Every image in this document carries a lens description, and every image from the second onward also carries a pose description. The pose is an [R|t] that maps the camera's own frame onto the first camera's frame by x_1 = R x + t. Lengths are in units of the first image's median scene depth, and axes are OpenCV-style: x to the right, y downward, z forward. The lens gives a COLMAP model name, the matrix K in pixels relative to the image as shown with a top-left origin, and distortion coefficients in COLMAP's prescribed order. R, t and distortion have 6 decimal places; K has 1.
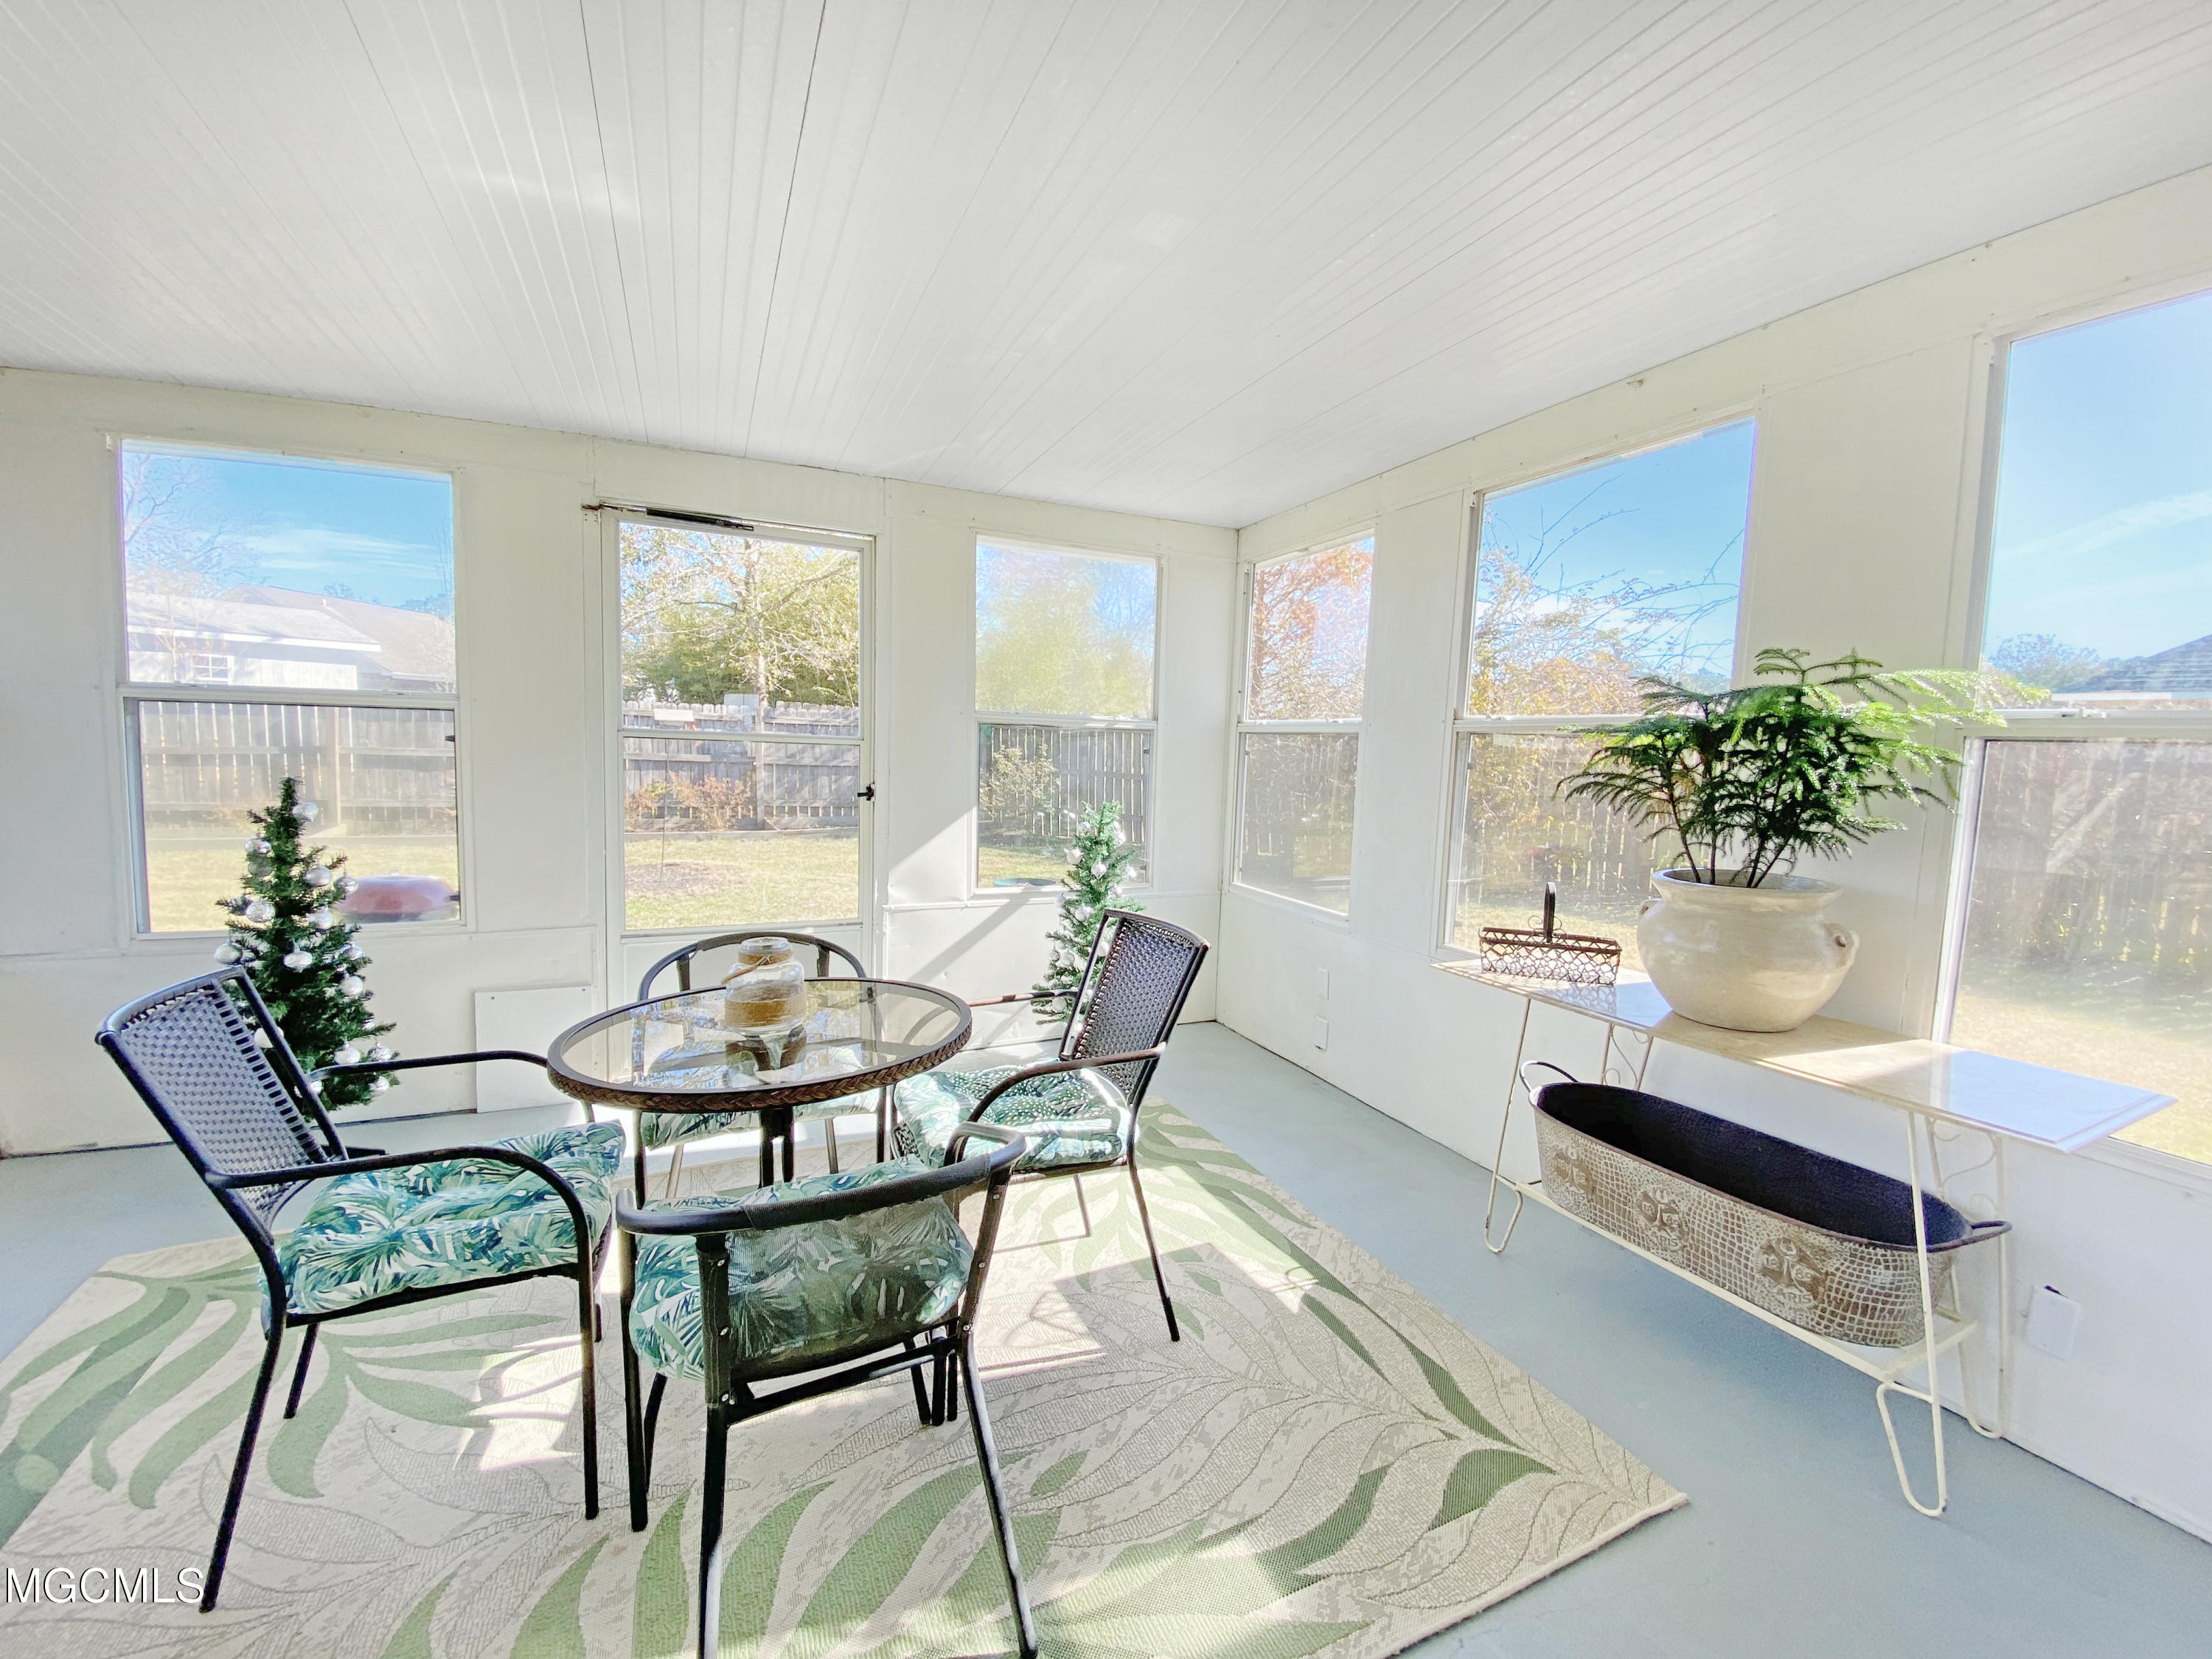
lens RADIAL K [[898.1, 0, 1106.0], [0, 898.1, 829.5], [0, 0, 1]] dist [-0.000568, -0.000439]
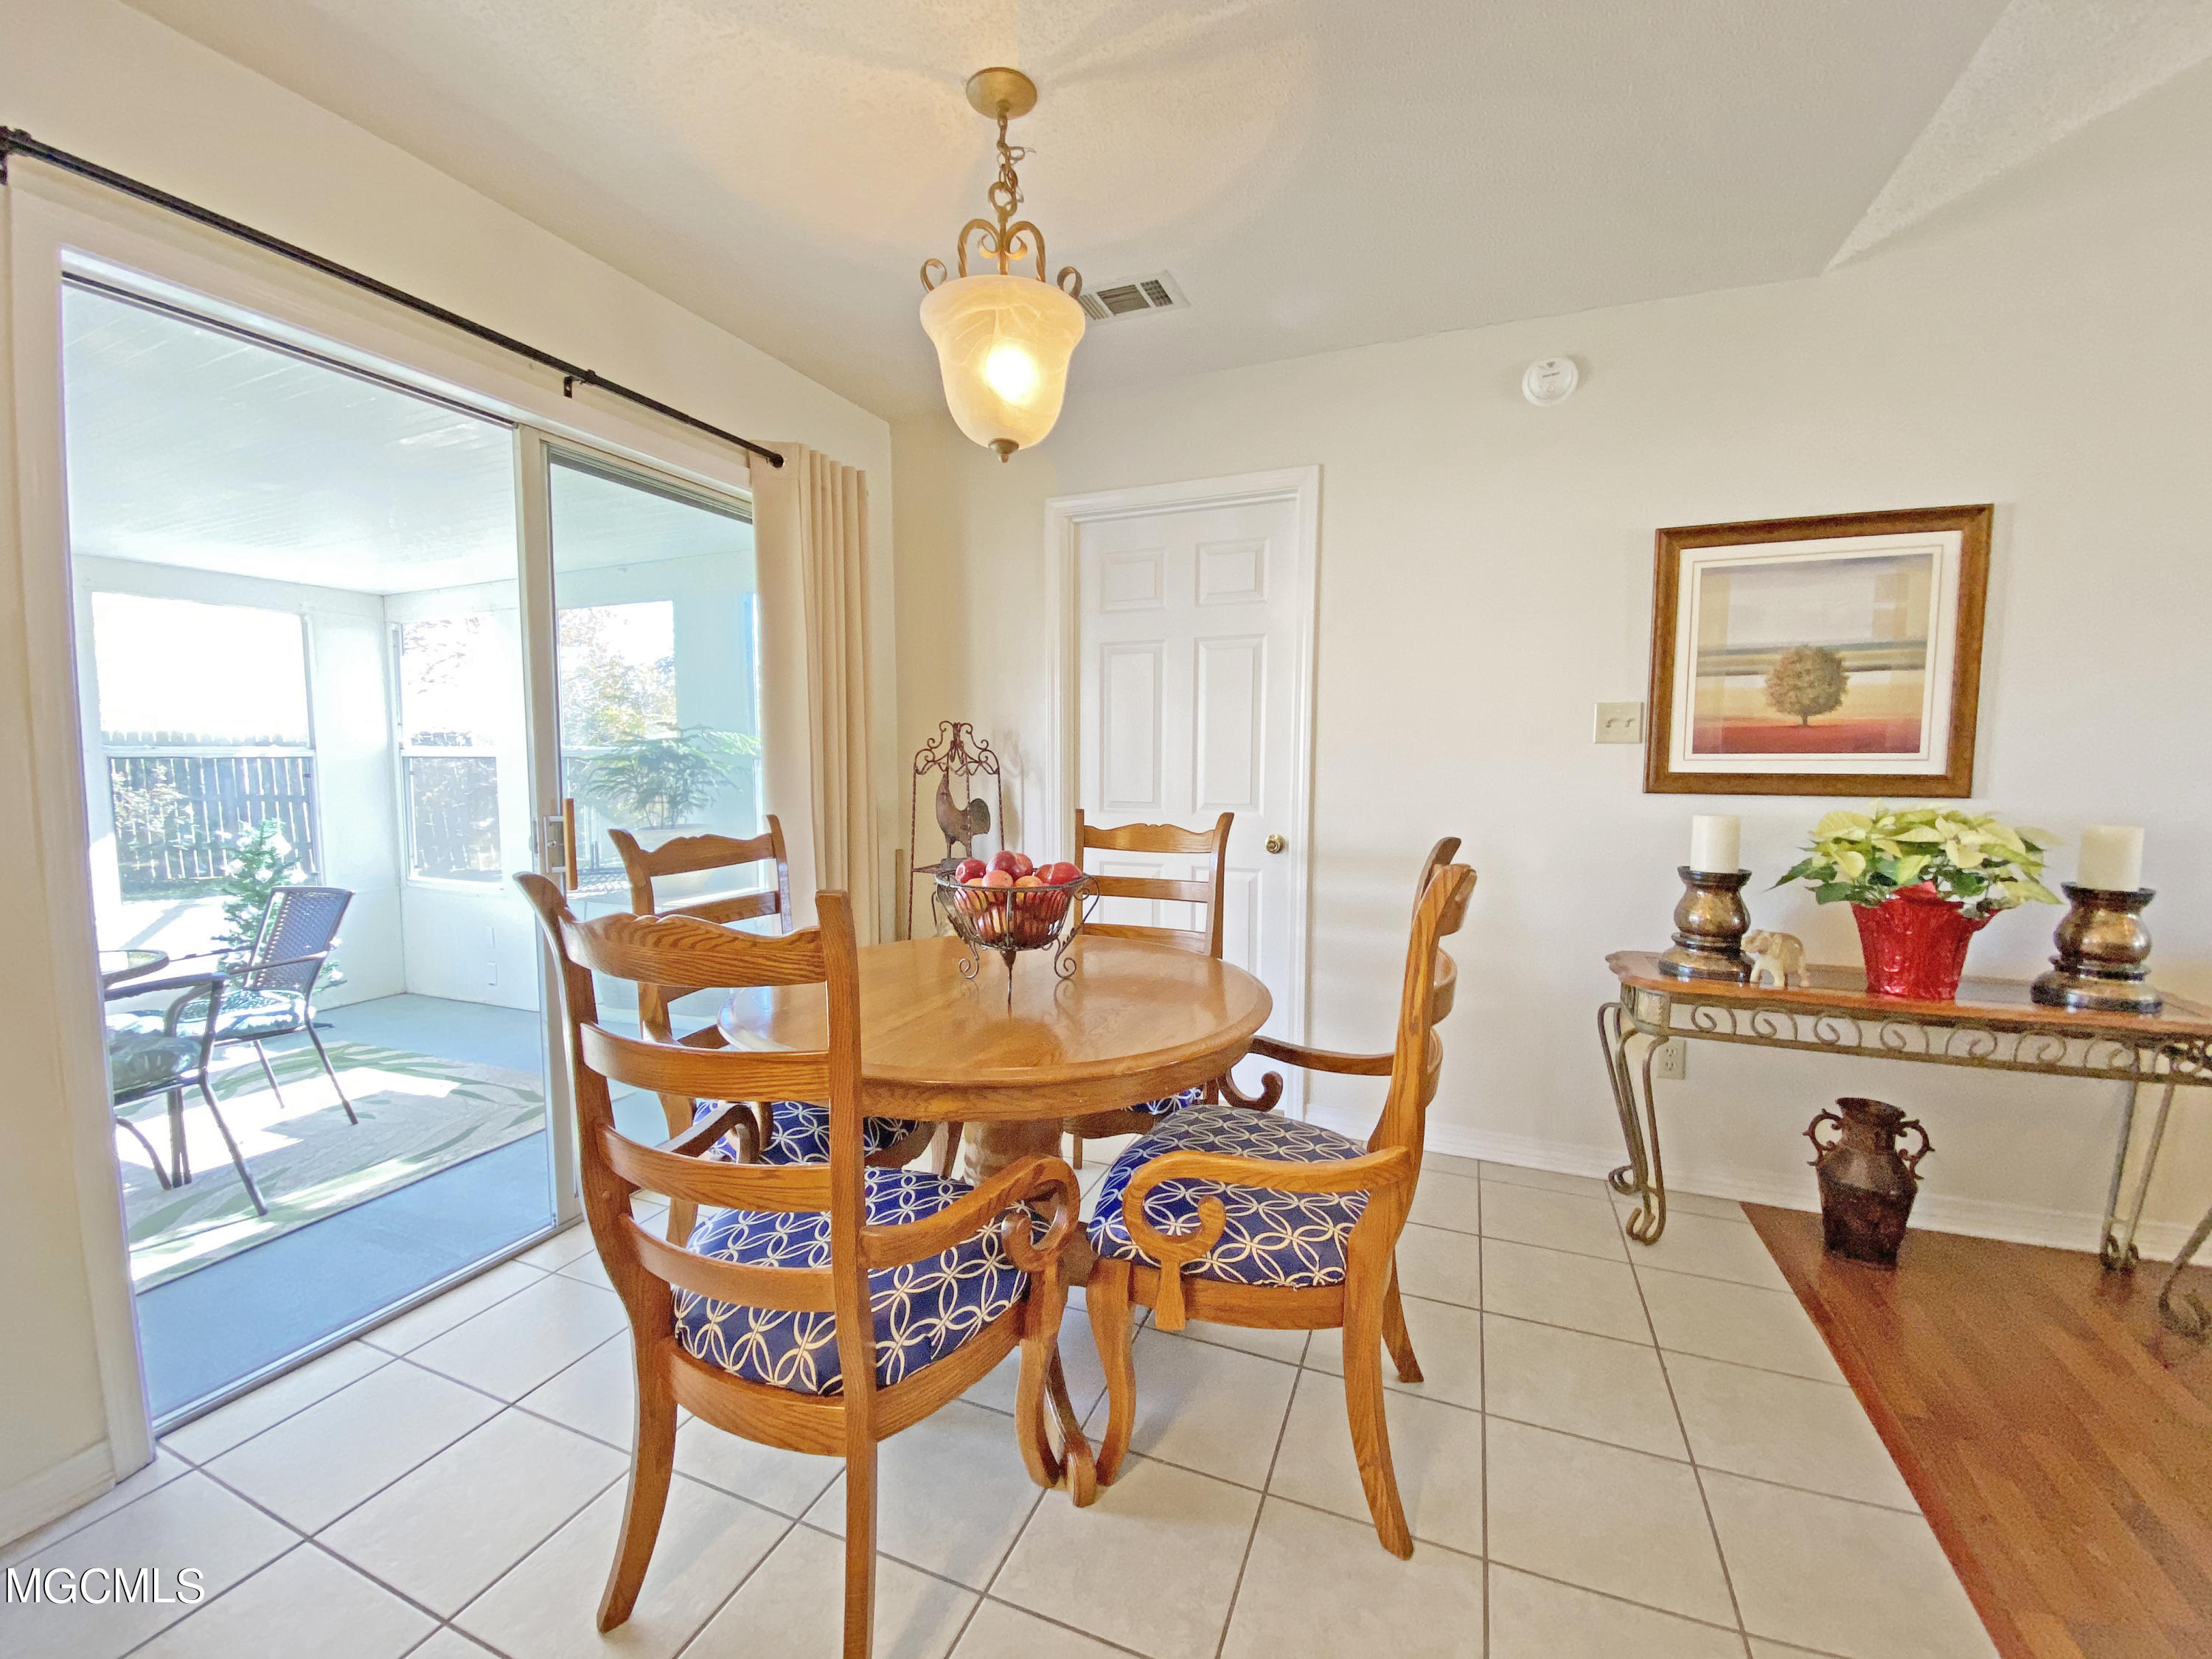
lens RADIAL K [[891.0, 0, 1114.0], [0, 891.0, 821.0], [0, 0, 1]] dist [0.000277, -0.012450]
pose [[0.718473, -0.083497, 0.690525, 0.001350], [0.089561, 0.995610, 0.027202, 0.036303], [-0.689764, 0.042300, 0.722797, -0.583118]]
